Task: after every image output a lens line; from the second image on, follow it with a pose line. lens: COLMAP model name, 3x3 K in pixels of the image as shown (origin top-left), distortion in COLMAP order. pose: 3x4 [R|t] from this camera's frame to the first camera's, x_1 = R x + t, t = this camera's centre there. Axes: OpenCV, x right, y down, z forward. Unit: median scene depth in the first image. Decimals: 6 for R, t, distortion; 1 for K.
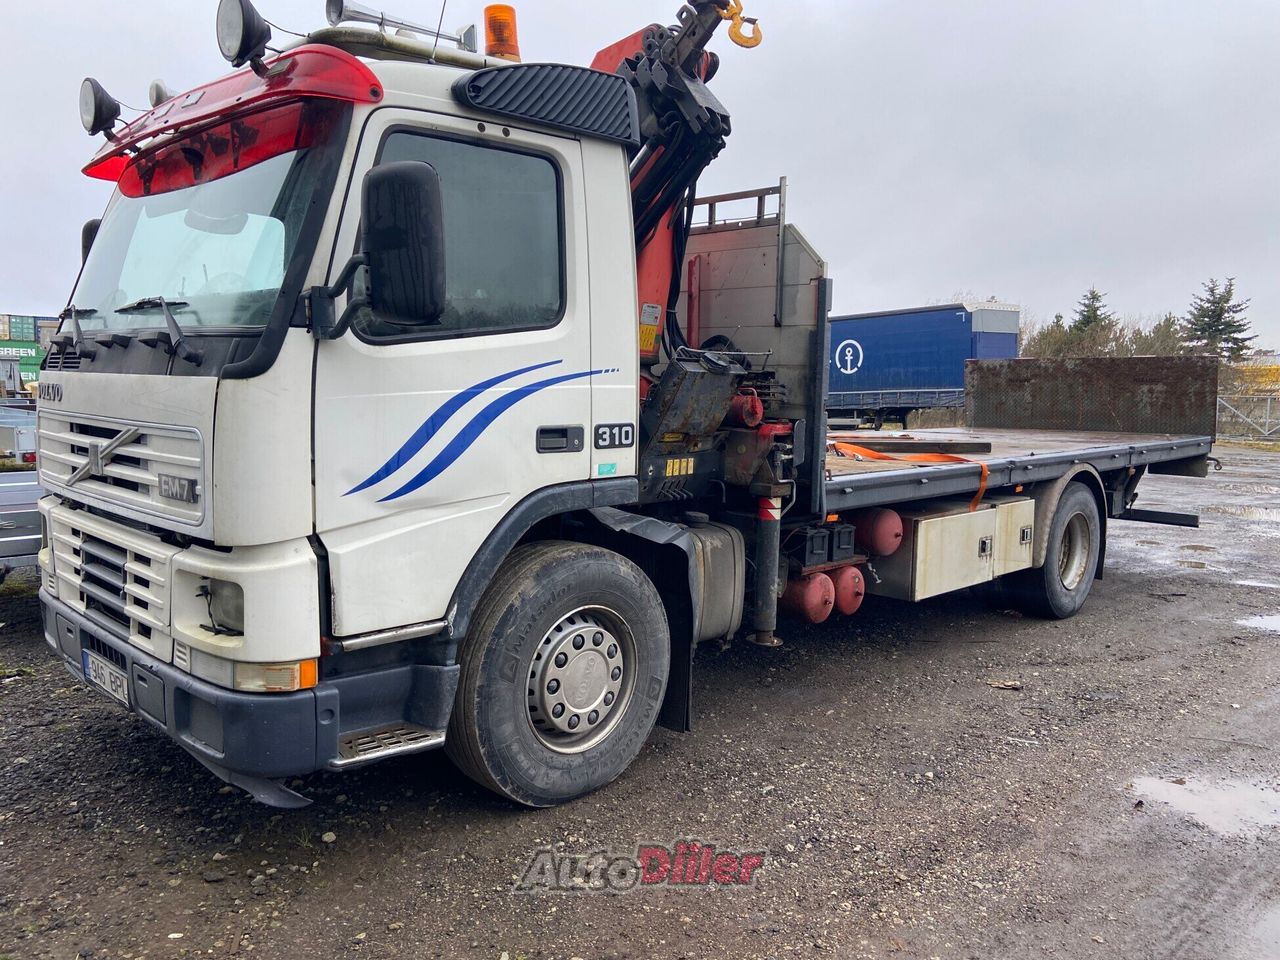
lens RADIAL K [[961.4, 0, 640.0], [0, 961.4, 480.0], [0, 0, 1]] dist [0.112507, -0.109243]
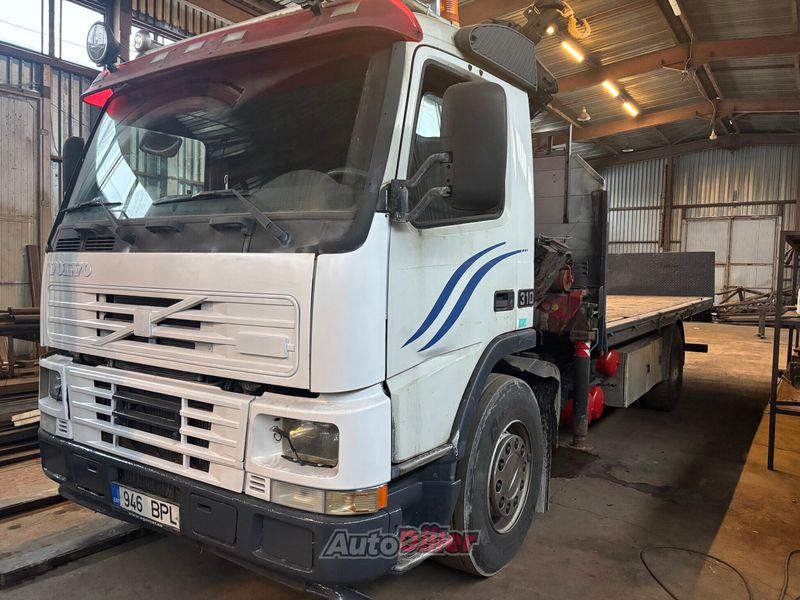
lens RADIAL K [[605.7, 0, 400.0], [0, 605.7, 300.0], [0, 0, 1]] dist [0.007558, -0.003103]
pose [[0.979739, -0.012475, 0.199892, -0.379102], [0.022286, 0.998651, -0.046908, -0.007395], [-0.199037, 0.050412, 0.978694, 0.201287]]
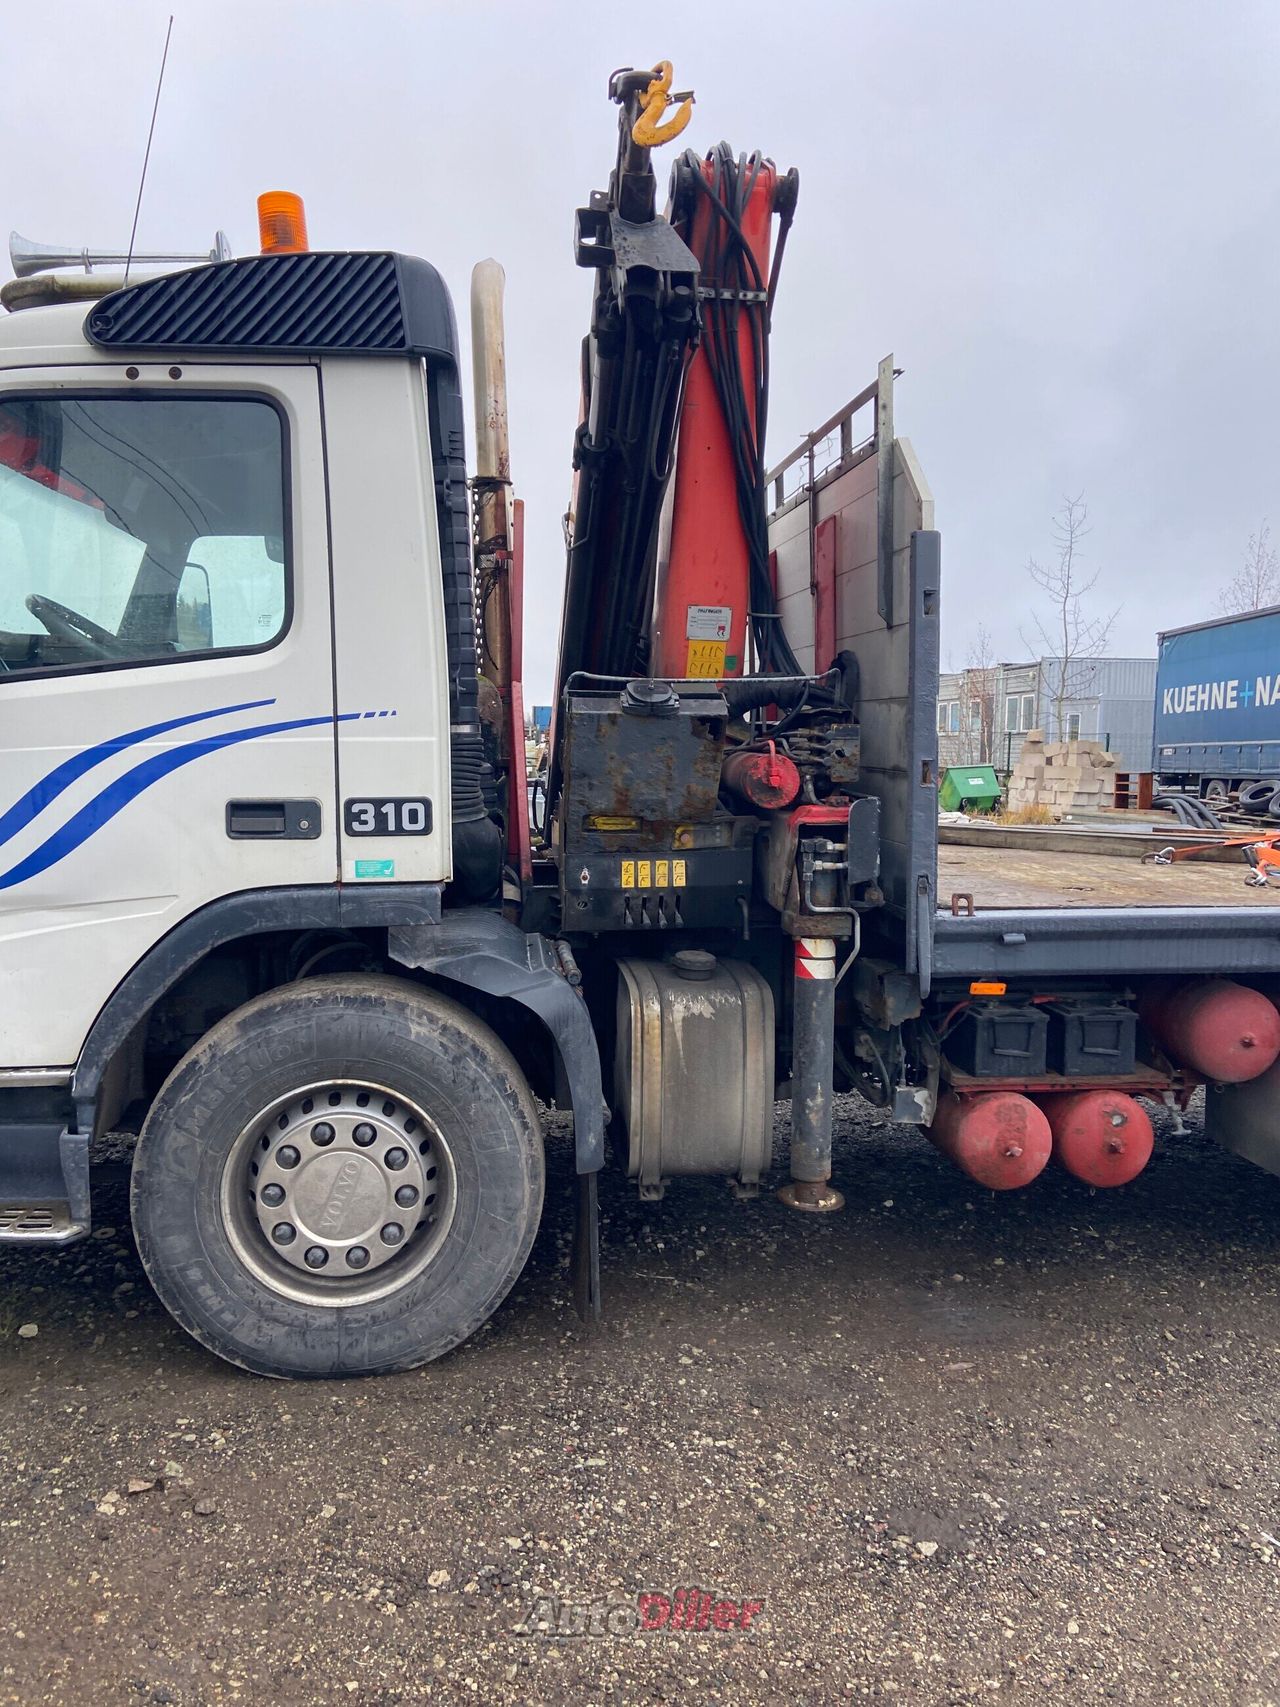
lens RADIAL K [[1282.1, 0, 639.0], [0, 1282.1, 837.0], [0, 0, 1]] dist [0.112507, -0.109243]
pose [[0.781734, 0.031691, -0.622806, 0.643011], [-0.052241, 0.998525, -0.014762, -0.029251], [0.621420, 0.044076, 0.782237, 0.448136]]
